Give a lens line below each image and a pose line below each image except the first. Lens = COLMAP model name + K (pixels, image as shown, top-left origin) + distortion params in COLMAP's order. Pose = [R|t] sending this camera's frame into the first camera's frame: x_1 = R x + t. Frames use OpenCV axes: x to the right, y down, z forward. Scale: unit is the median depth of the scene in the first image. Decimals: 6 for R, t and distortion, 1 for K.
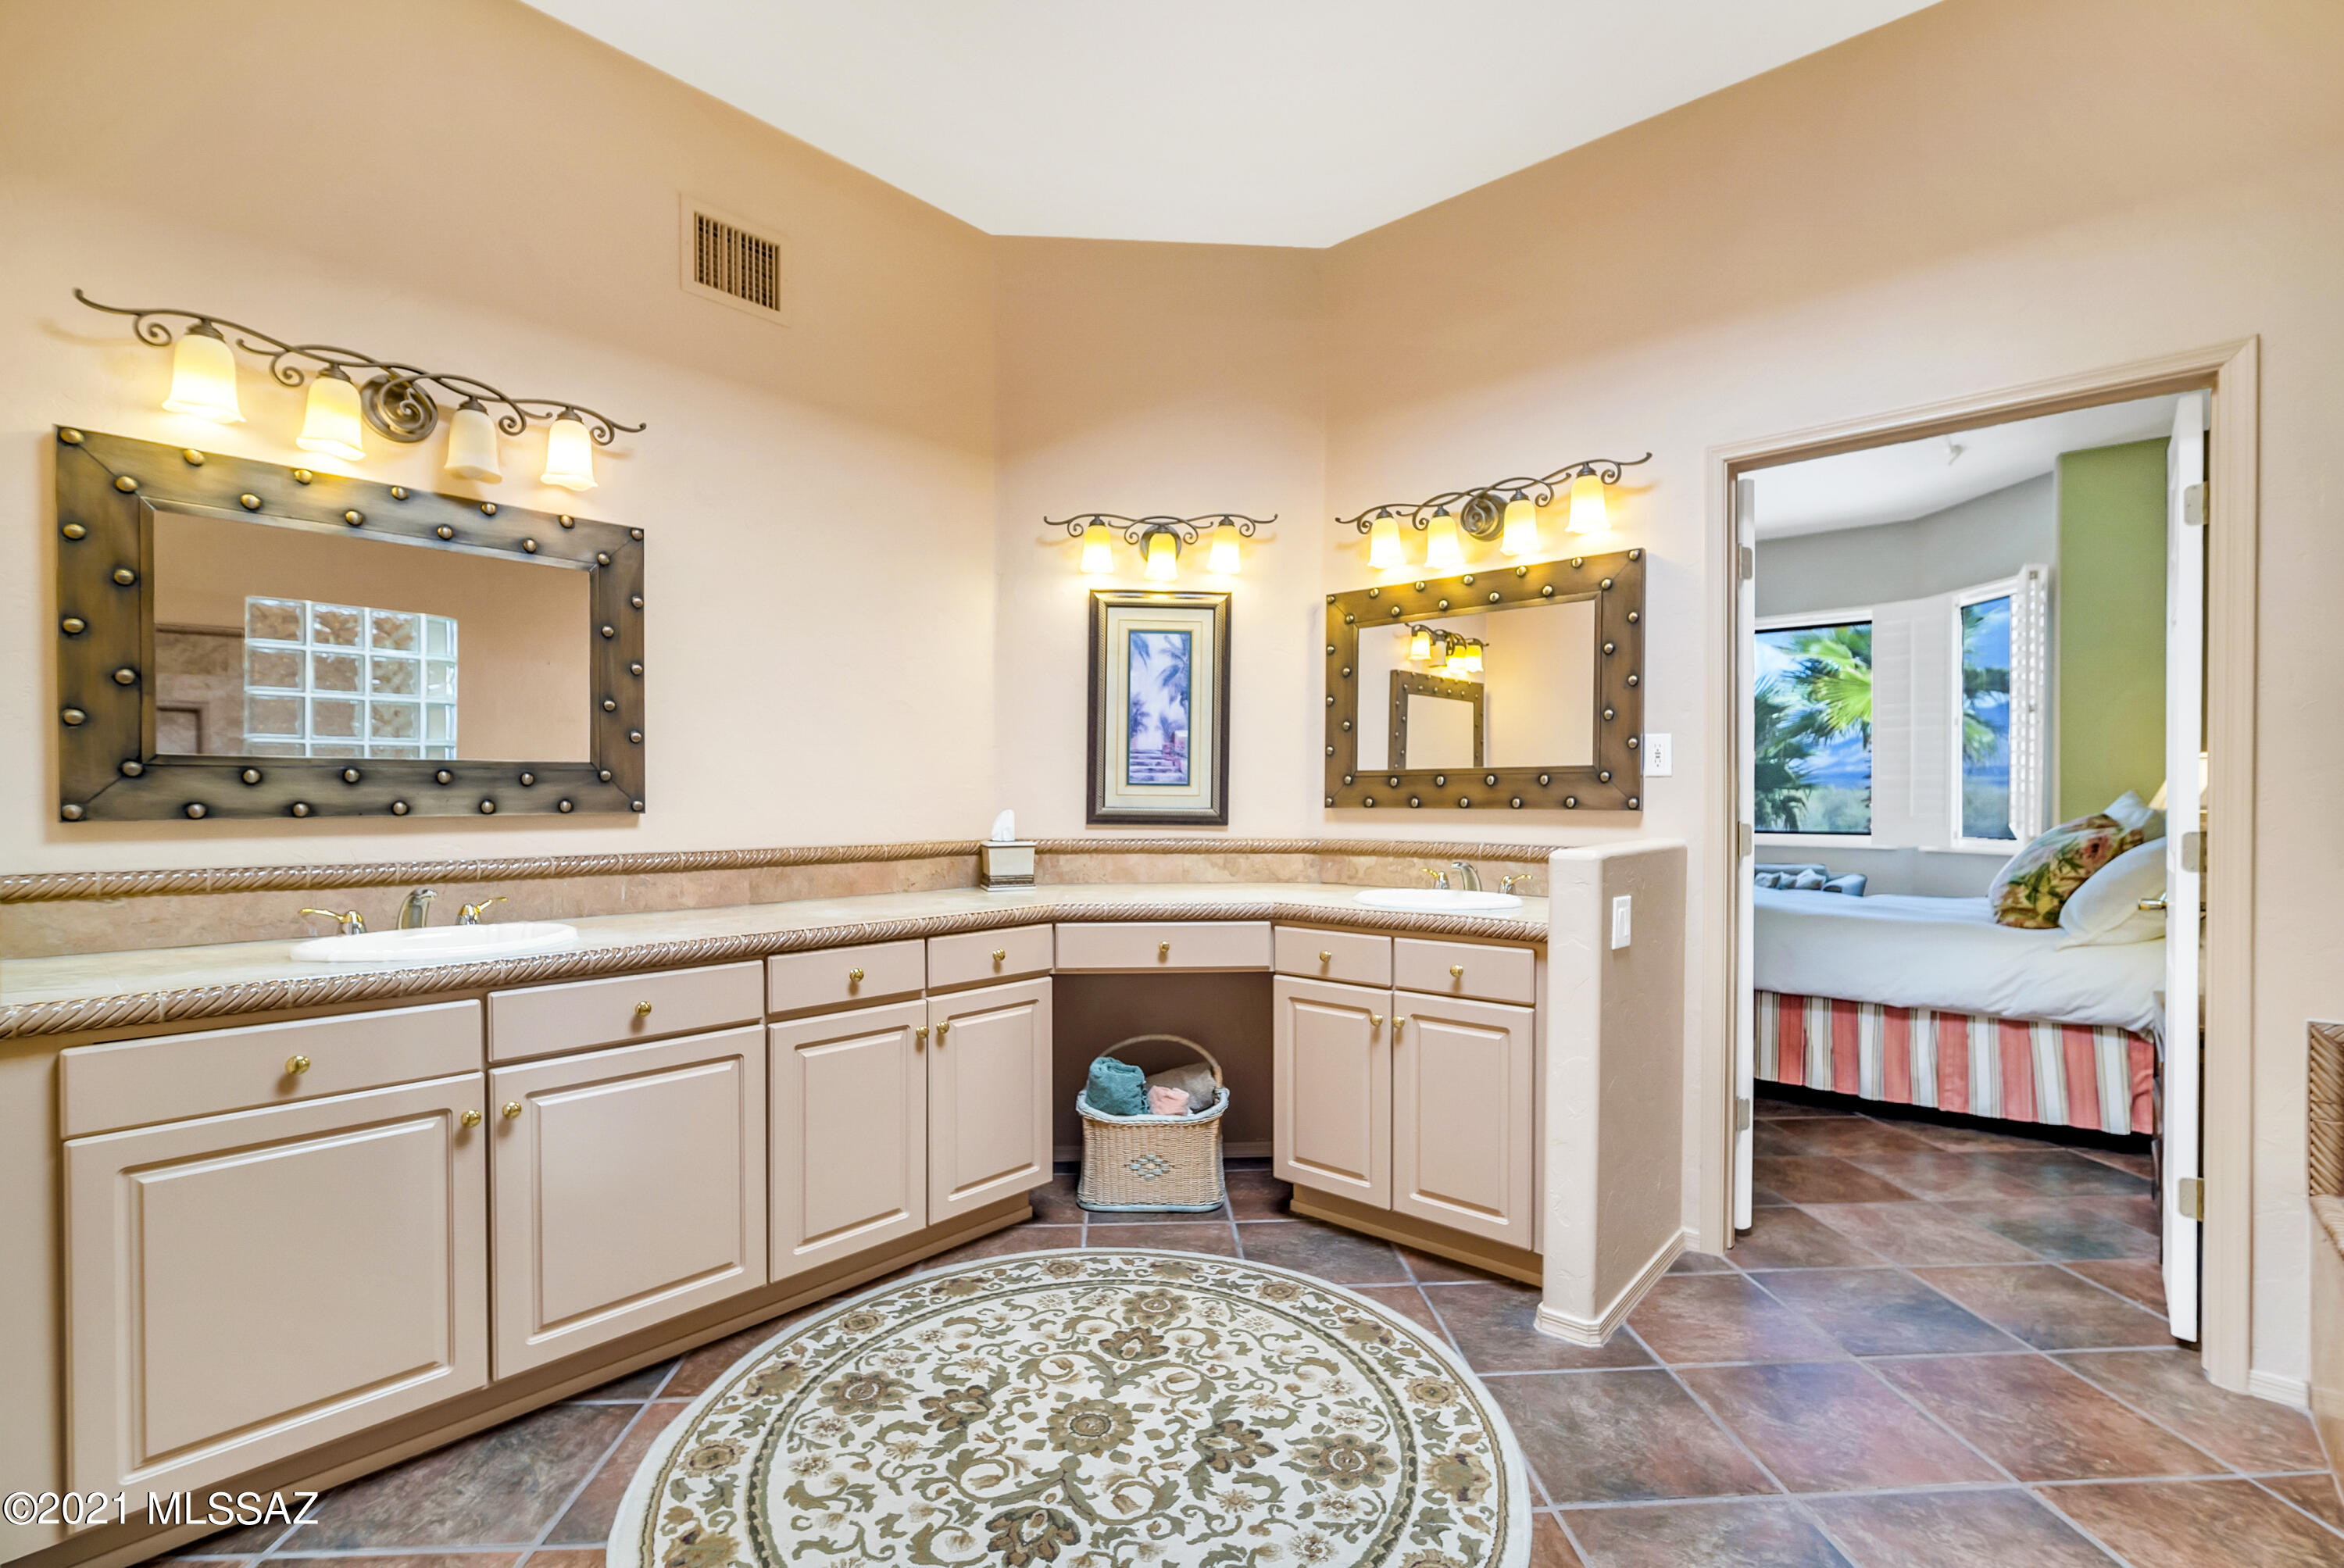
lens RADIAL K [[1031.3, 0, 1178.5], [0, 1031.3, 800.6], [0, 0, 1]] dist [-0.008858, 0.005333]
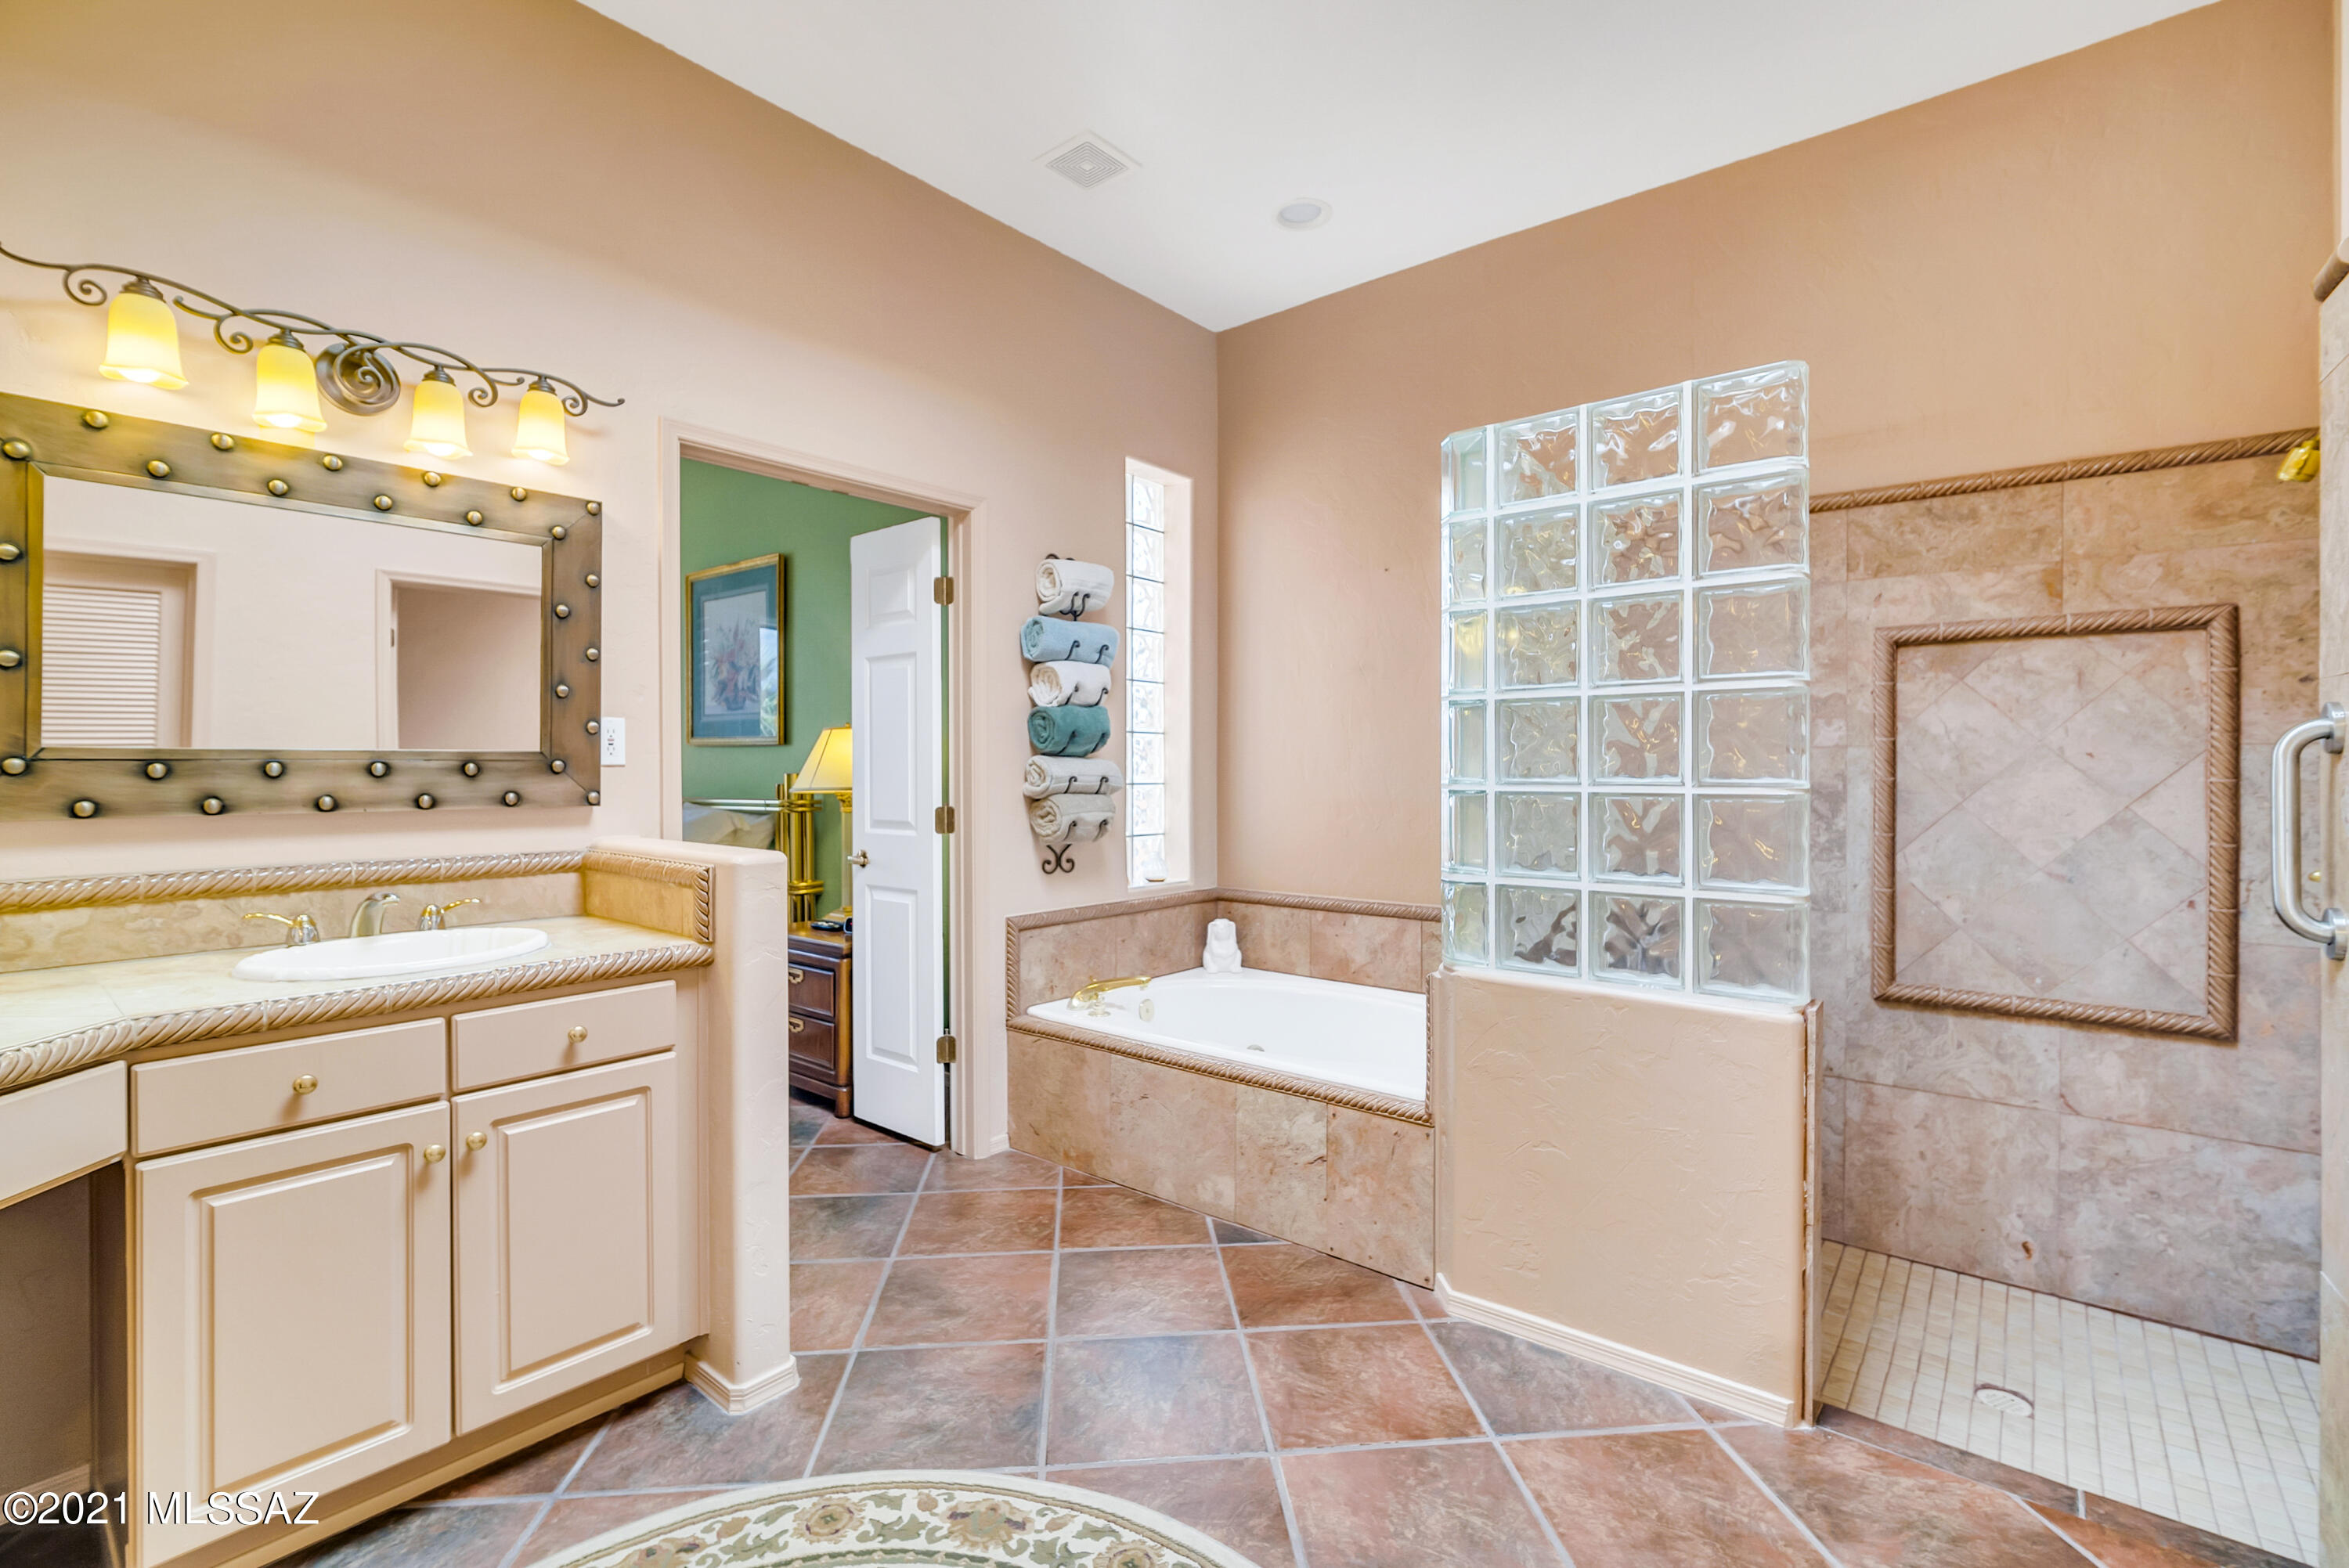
lens RADIAL K [[1033.4, 0, 1179.9], [0, 1033.4, 770.4], [0, 0, 1]] dist [-0.008858, 0.005333]
pose [[-0.009782, -0.000739, 0.999952, -0.420822], [0.005381, 0.999985, 0.000791, -0.018272], [-0.999938, 0.005389, -0.009778, 0.522241]]
